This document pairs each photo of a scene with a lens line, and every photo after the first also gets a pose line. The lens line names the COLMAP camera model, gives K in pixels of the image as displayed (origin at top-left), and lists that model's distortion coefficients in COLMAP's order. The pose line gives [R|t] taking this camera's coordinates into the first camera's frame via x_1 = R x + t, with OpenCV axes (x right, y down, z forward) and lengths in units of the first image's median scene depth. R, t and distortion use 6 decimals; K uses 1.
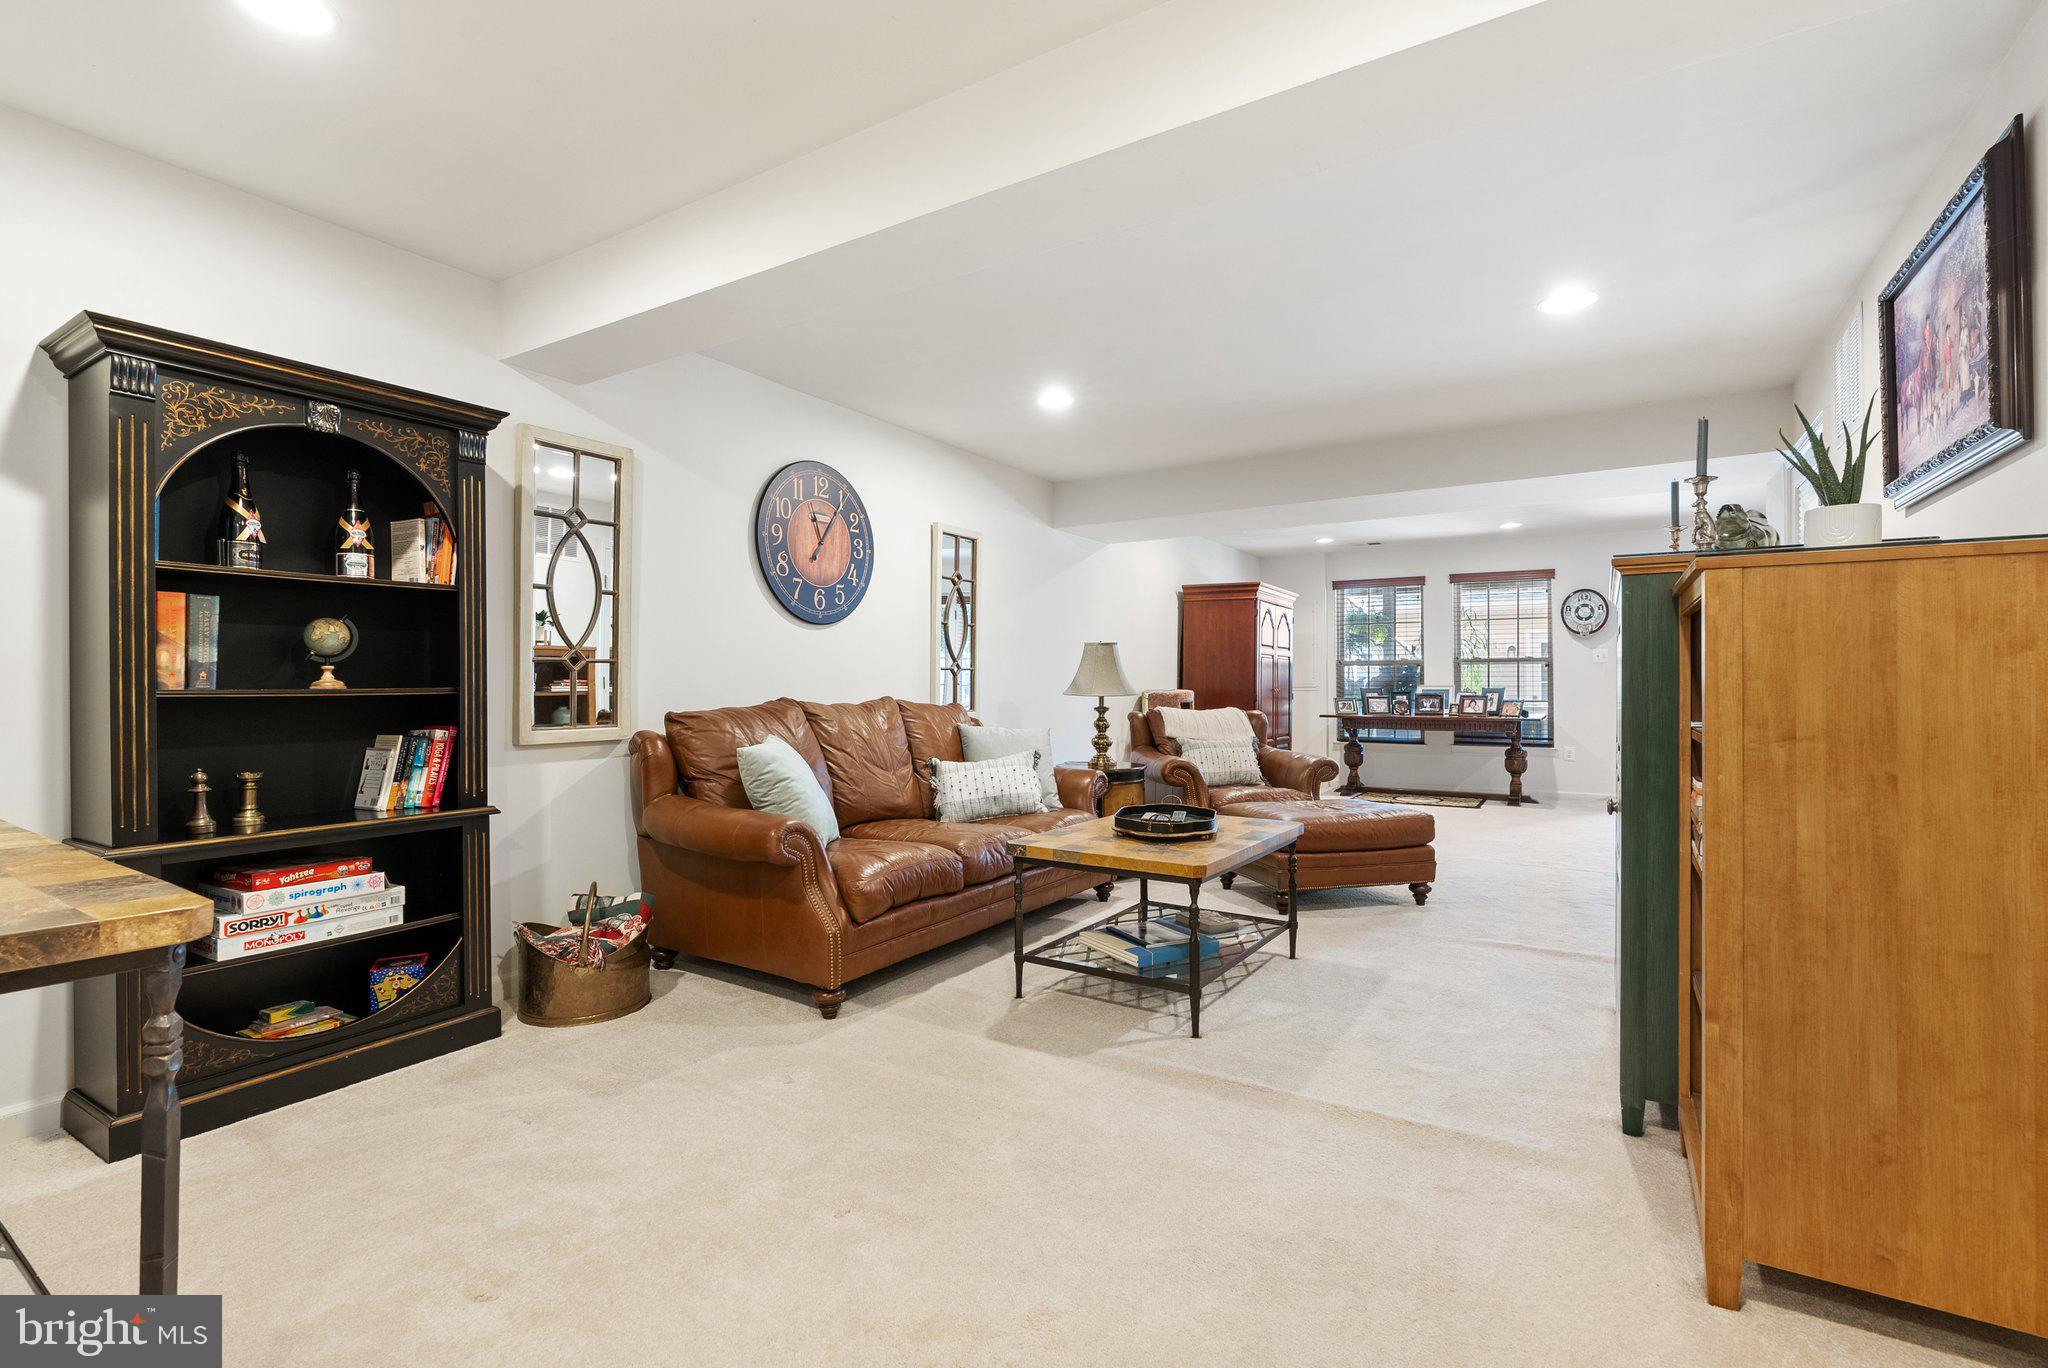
lens RADIAL K [[935.8, 0, 1034.1], [0, 935.8, 684.7], [0, 0, 1]] dist [-0.002276, 0.000221]
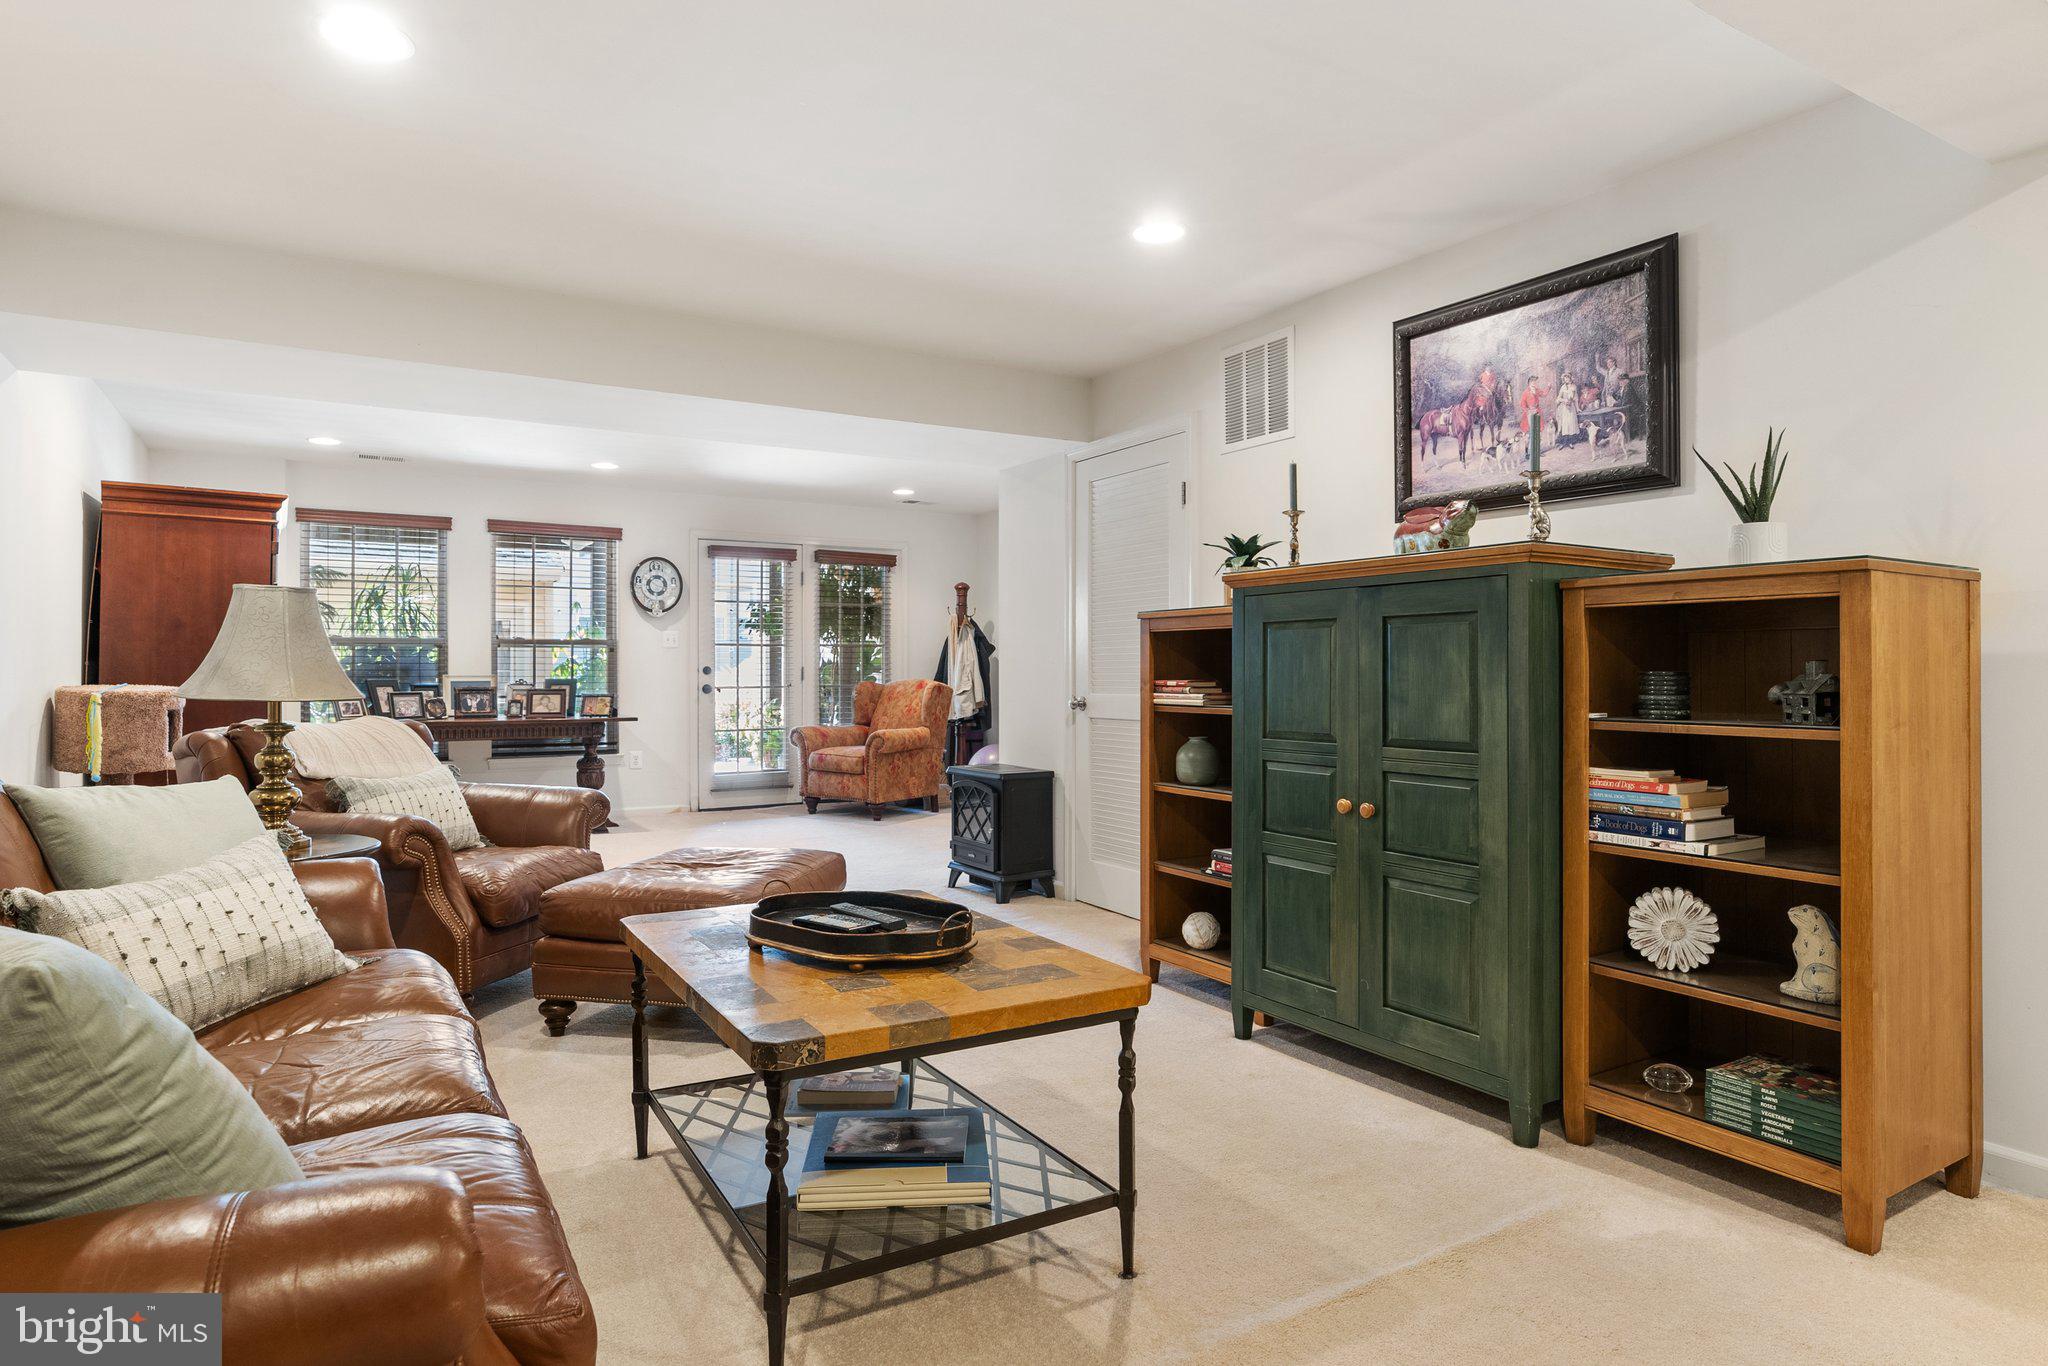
lens RADIAL K [[1166.7, 0, 1026.2], [0, 1166.7, 648.4], [0, 0, 1]] dist [0.002710, 0.000656]
pose [[0.440132, 0.017840, 0.897756, -0.342897], [0.001567, 0.999786, -0.020636, -0.001699], [-0.897932, 0.010489, 0.440010, 0.478799]]
